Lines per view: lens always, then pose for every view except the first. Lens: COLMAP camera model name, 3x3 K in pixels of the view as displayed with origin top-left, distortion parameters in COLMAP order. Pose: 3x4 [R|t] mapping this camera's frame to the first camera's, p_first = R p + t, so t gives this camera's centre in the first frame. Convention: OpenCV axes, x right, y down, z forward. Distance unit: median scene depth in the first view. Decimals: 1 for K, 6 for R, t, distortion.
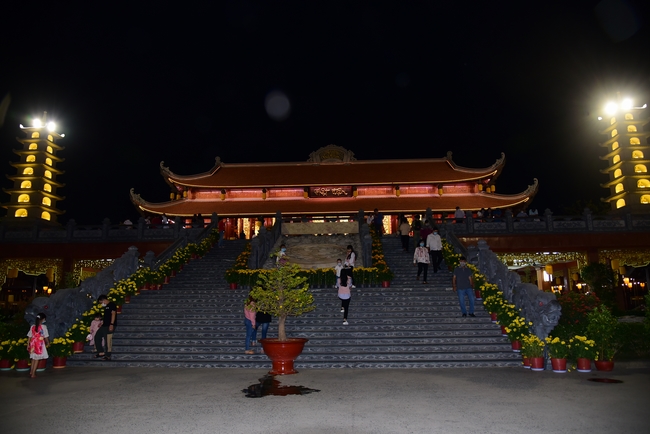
lens RADIAL K [[442.8, 0, 325.3], [0, 442.8, 212.8], [0, 0, 1]] dist [-0.038410, 0.005224]
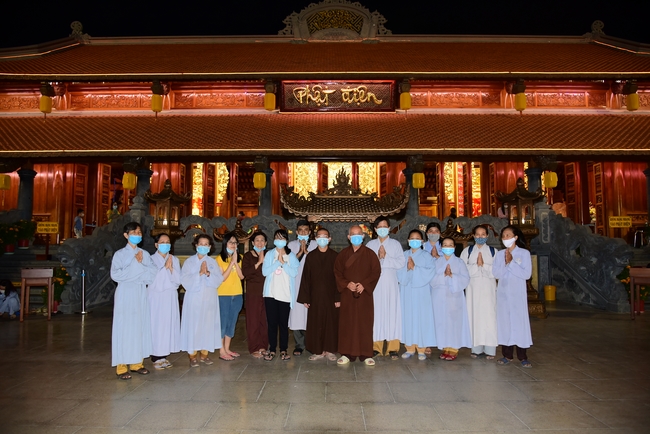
lens RADIAL K [[442.8, 0, 325.7], [0, 442.8, 215.6], [0, 0, 1]] dist [-0.038410, 0.005224]
pose [[0.999083, 0.012285, 0.041023, -0.011615], [-0.017787, 0.990469, 0.136580, 0.001779], [-0.038954, -0.137185, 0.989779, 0.607317]]
